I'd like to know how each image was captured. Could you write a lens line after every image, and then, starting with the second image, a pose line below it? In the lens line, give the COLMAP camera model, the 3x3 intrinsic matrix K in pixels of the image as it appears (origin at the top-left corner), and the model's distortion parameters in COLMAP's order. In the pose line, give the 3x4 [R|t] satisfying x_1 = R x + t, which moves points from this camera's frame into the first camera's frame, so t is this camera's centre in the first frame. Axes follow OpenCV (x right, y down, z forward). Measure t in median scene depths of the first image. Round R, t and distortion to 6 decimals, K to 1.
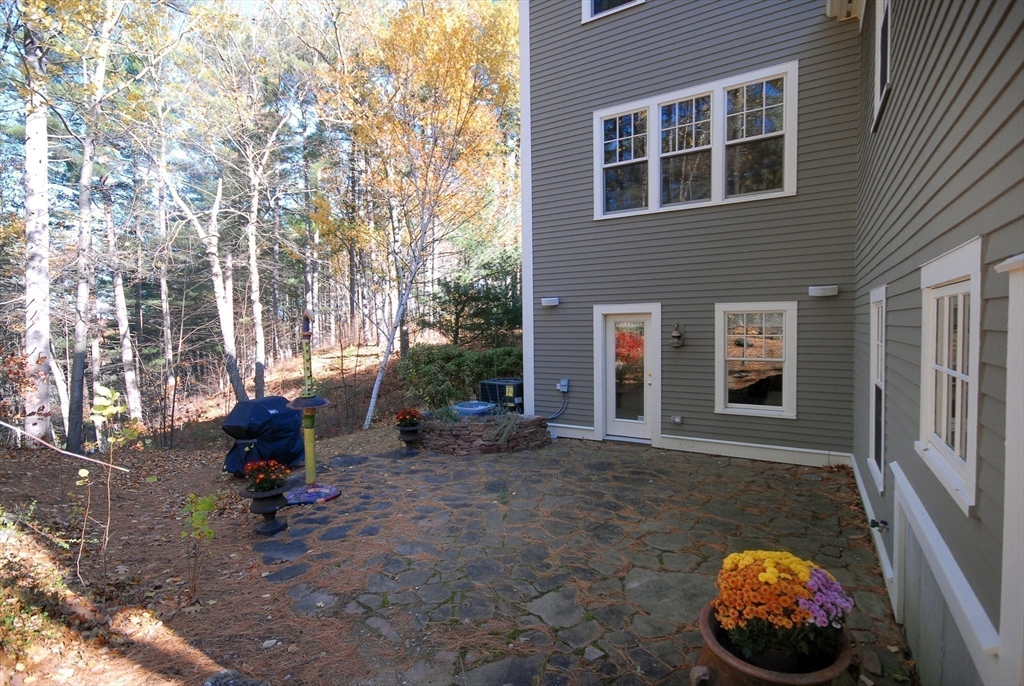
lens RADIAL K [[500.7, 0, 508.5], [0, 500.7, 345.2], [0, 0, 1]] dist [0.003770, 0.000449]
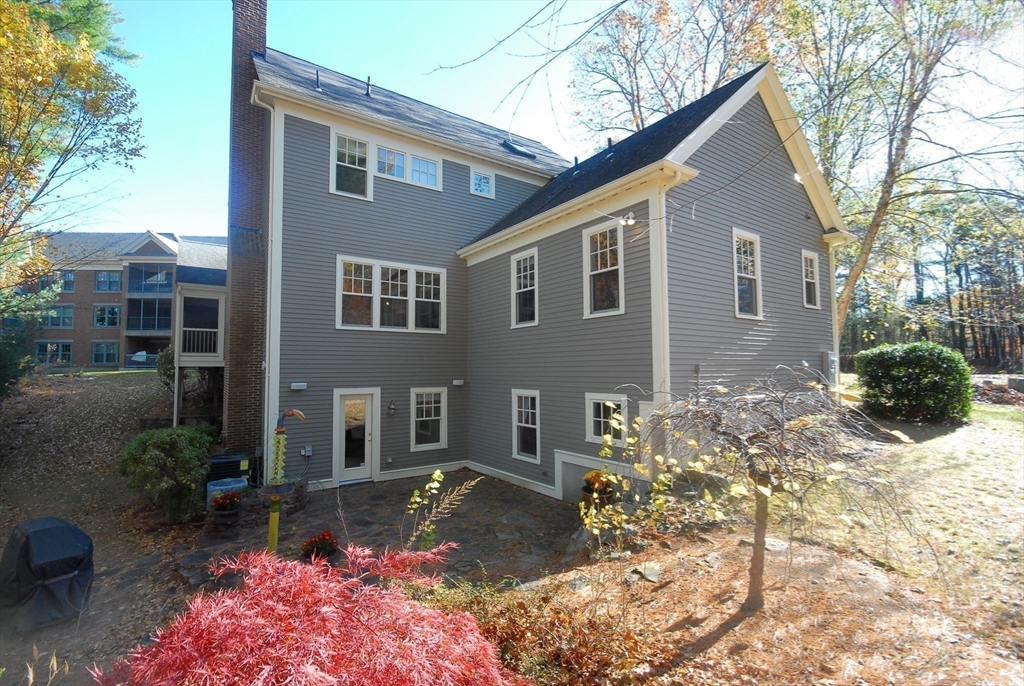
lens RADIAL K [[467.8, 0, 509.1], [0, 467.8, 343.0], [0, 0, 1]] dist [-0.001921, -0.000819]
pose [[0.388884, 0.064073, 0.919056, -0.903537], [0.039315, 0.995516, -0.086039, -0.080599], [-0.920448, 0.069592, 0.384621, 0.046630]]
